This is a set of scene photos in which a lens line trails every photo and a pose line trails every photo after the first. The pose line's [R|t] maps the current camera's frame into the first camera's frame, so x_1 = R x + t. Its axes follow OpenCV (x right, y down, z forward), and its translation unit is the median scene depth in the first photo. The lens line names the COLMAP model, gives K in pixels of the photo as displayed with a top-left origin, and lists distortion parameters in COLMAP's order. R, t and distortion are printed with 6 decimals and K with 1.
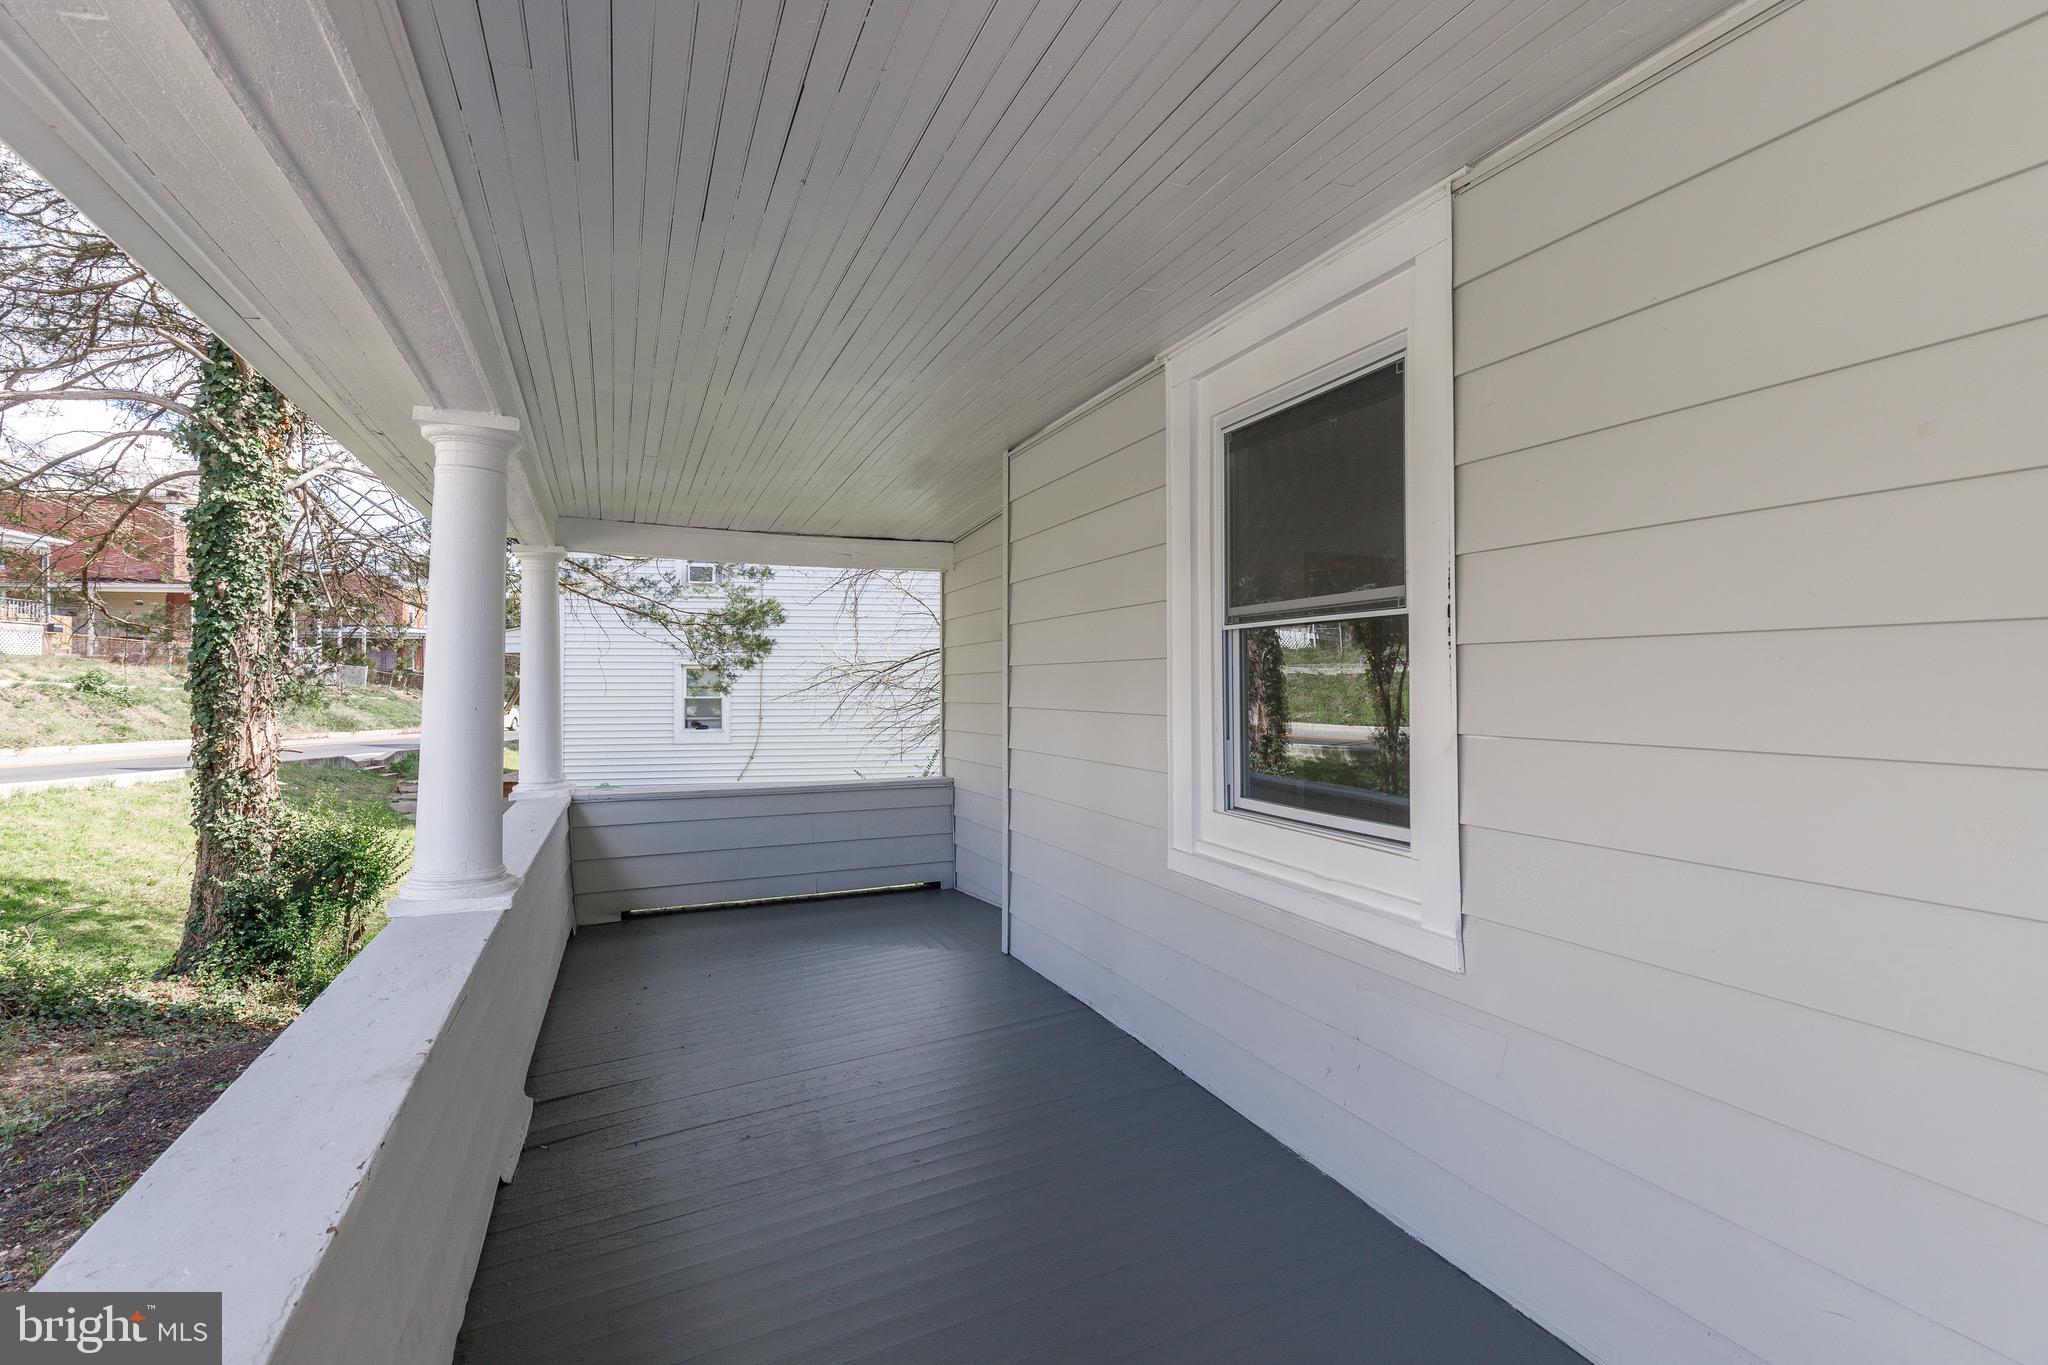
lens RADIAL K [[924.3, 0, 1030.0], [0, 924.3, 681.8], [0, 0, 1]] dist [0.002688, 0.000621]
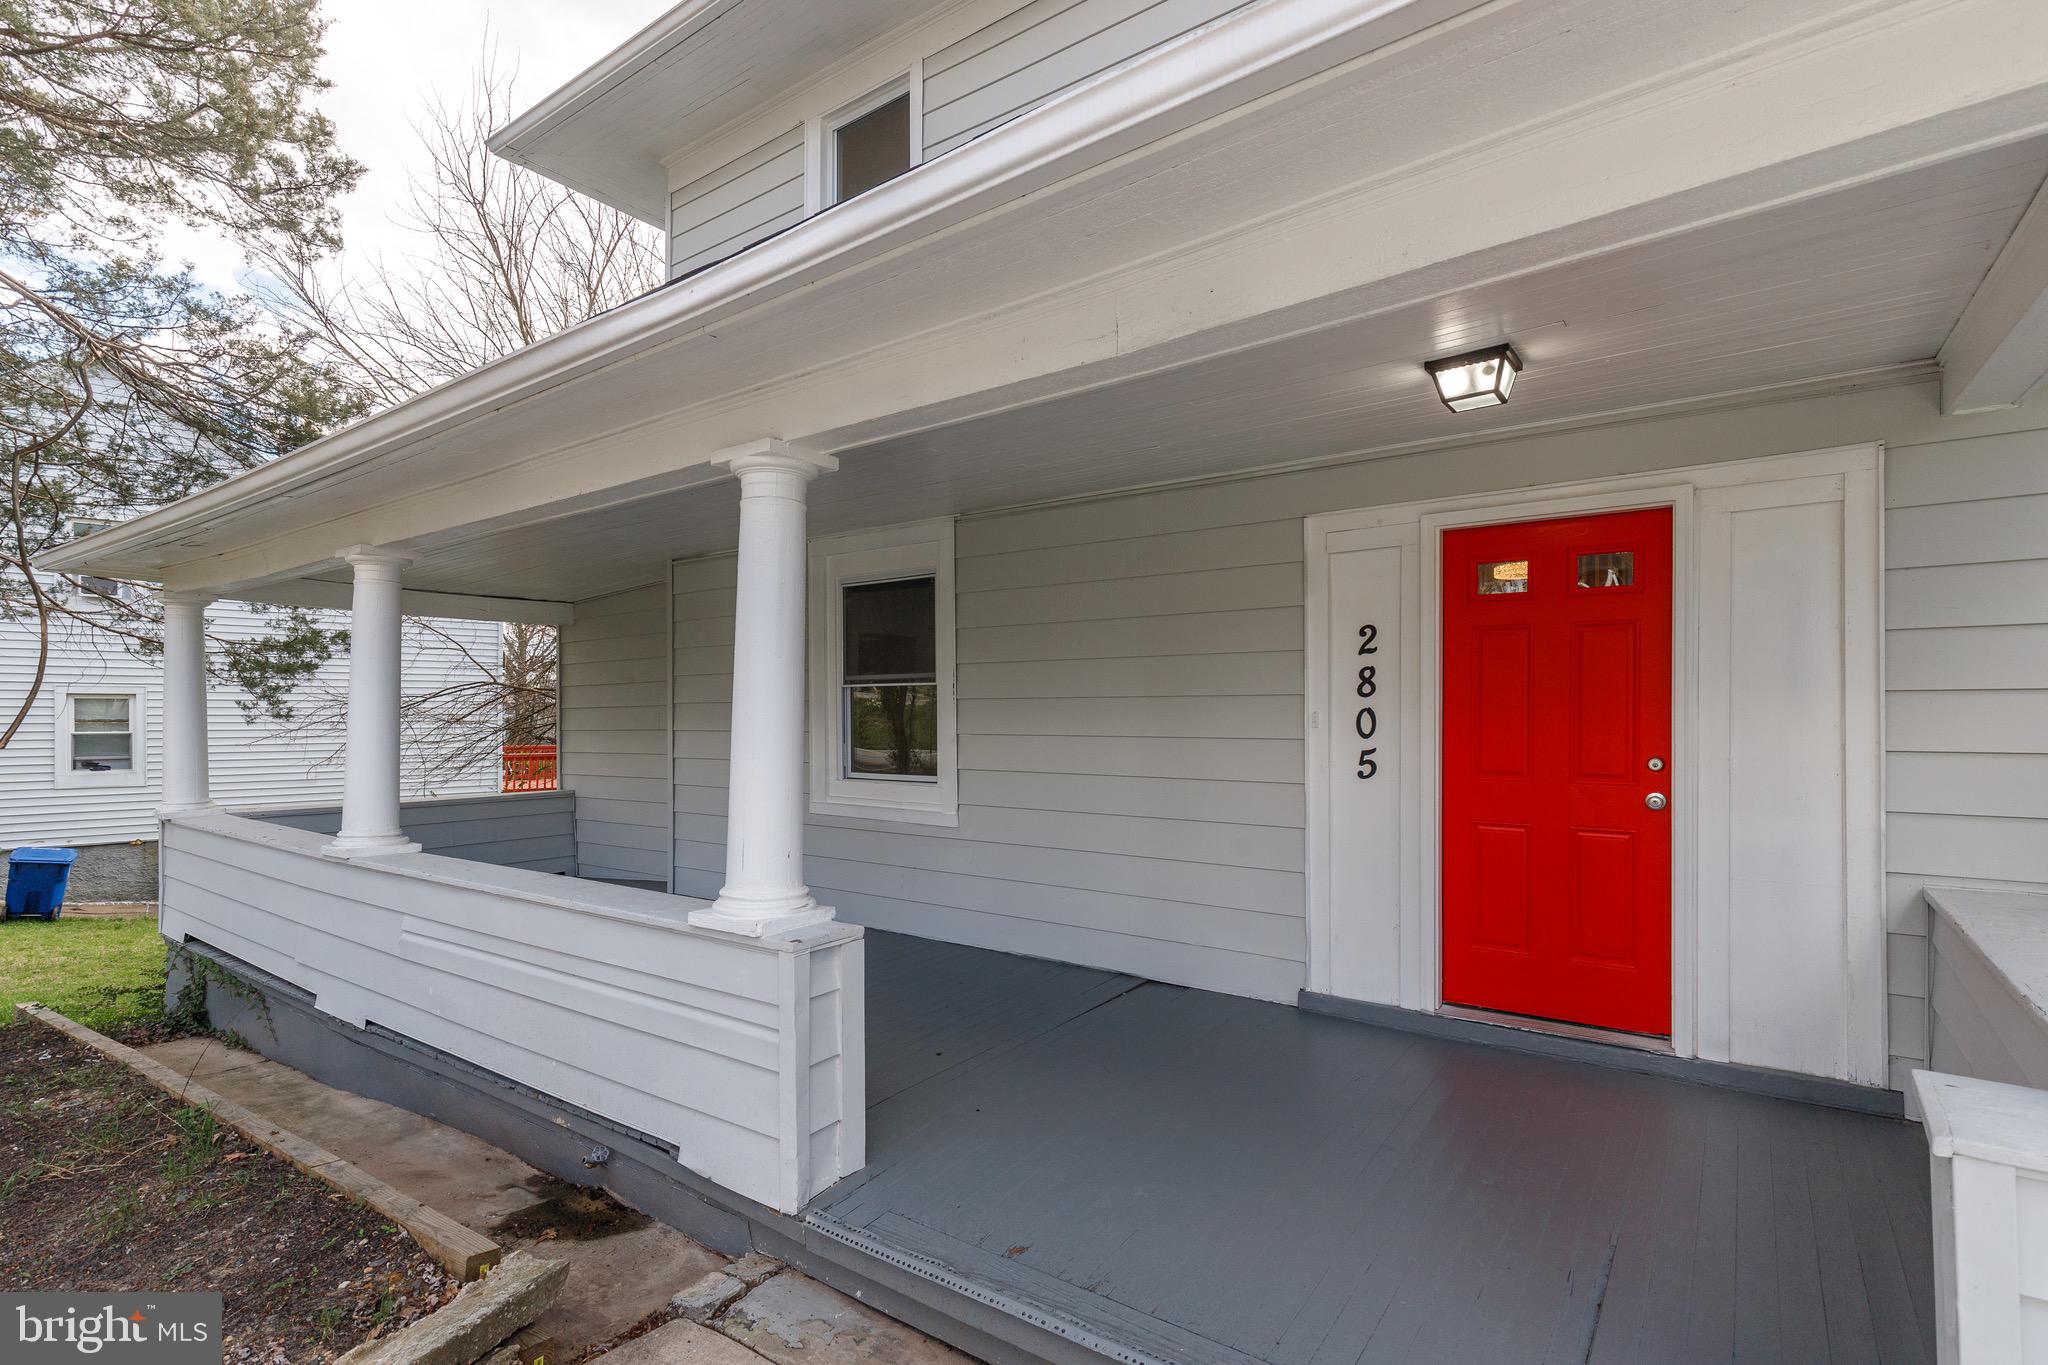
lens RADIAL K [[924.3, 0, 996.7], [0, 924.3, 711.5], [0, 0, 1]] dist [0.002688, 0.000621]
pose [[0.862291, 0.000505, 0.506413, -0.502192], [0.000546, 0.999998, -0.001926, -0.000874], [-0.506413, 0.001937, 0.862289, -0.856785]]
